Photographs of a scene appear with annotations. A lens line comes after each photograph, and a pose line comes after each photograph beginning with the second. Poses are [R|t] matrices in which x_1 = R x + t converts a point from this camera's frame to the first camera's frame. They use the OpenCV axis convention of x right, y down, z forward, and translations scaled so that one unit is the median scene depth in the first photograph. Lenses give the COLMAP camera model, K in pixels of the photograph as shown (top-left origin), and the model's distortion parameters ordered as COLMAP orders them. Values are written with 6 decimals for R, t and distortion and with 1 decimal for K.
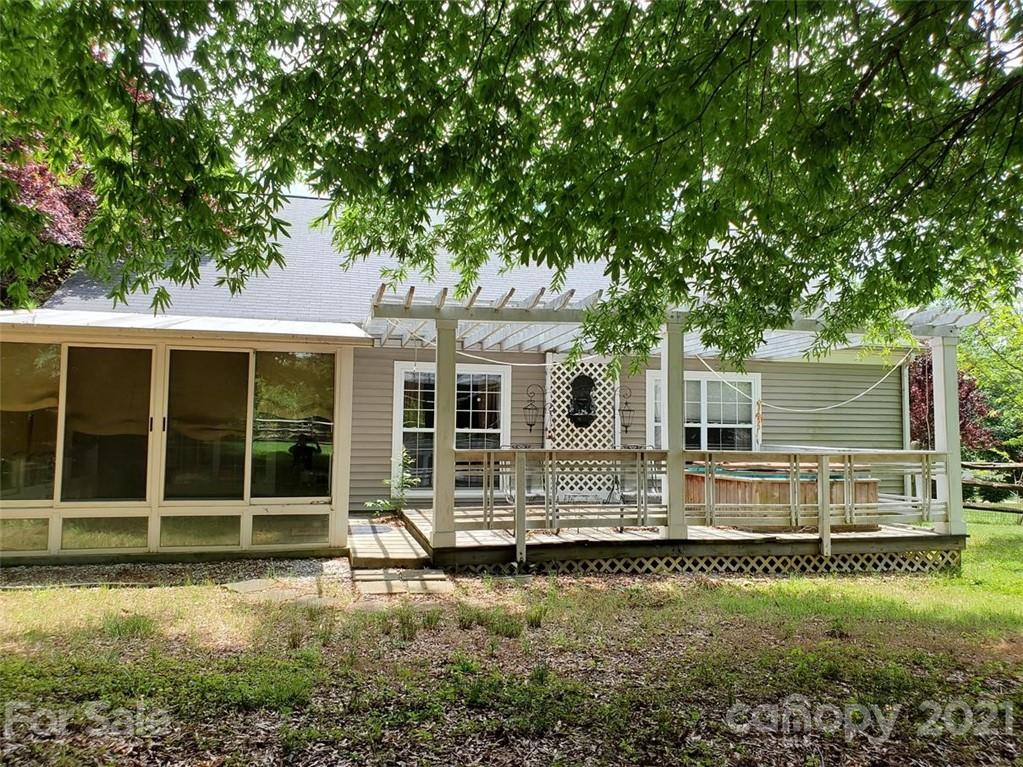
lens RADIAL K [[789.6, 0, 511.9], [0, 789.6, 382.9], [0, 0, 1]] dist [0.001937, -0.007723]
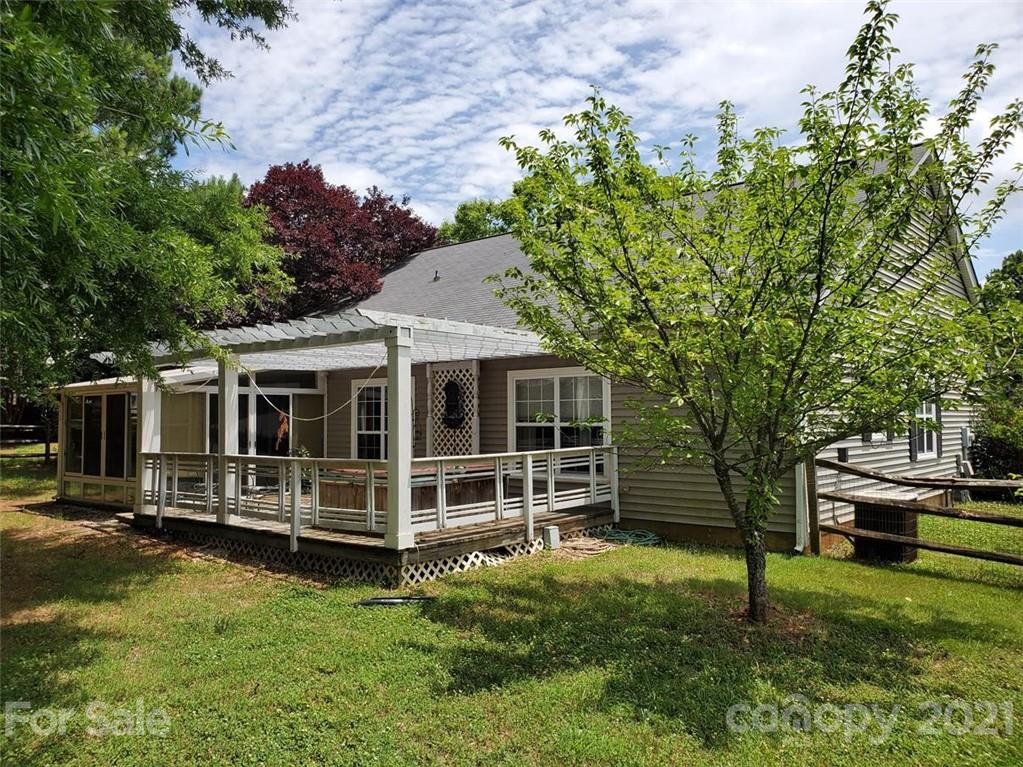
lens RADIAL K [[789.6, 0, 511.6], [0, 789.6, 382.6], [0, 0, 1]] dist [0.001937, -0.007723]
pose [[0.601634, -0.054545, -0.796908, 1.020095], [0.072225, 0.997294, -0.013733, 0.013395], [0.795500, -0.049294, 0.603945, 0.407453]]
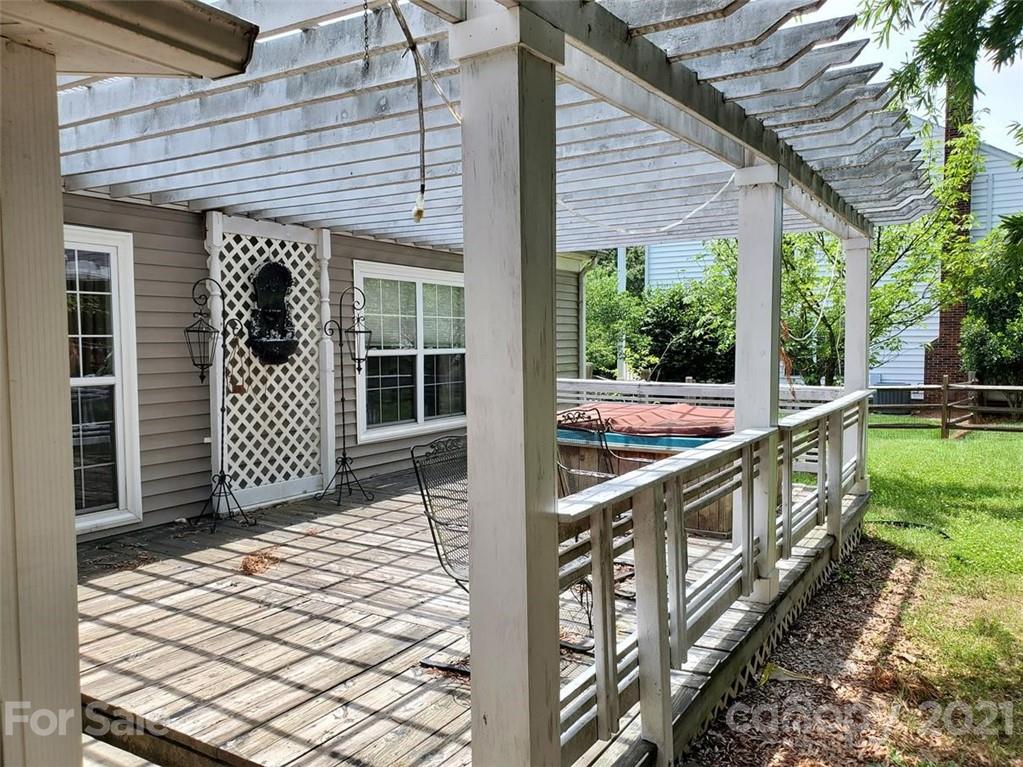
lens RADIAL K [[789.6, 0, 511.2], [0, 789.6, 384.6], [0, 0, 1]] dist [0.001937, -0.007723]
pose [[0.709834, -0.054737, 0.702239, -0.165948], [-0.037556, 0.992617, 0.115333, 0.003490], [-0.703367, -0.108240, 0.702538, 0.518535]]
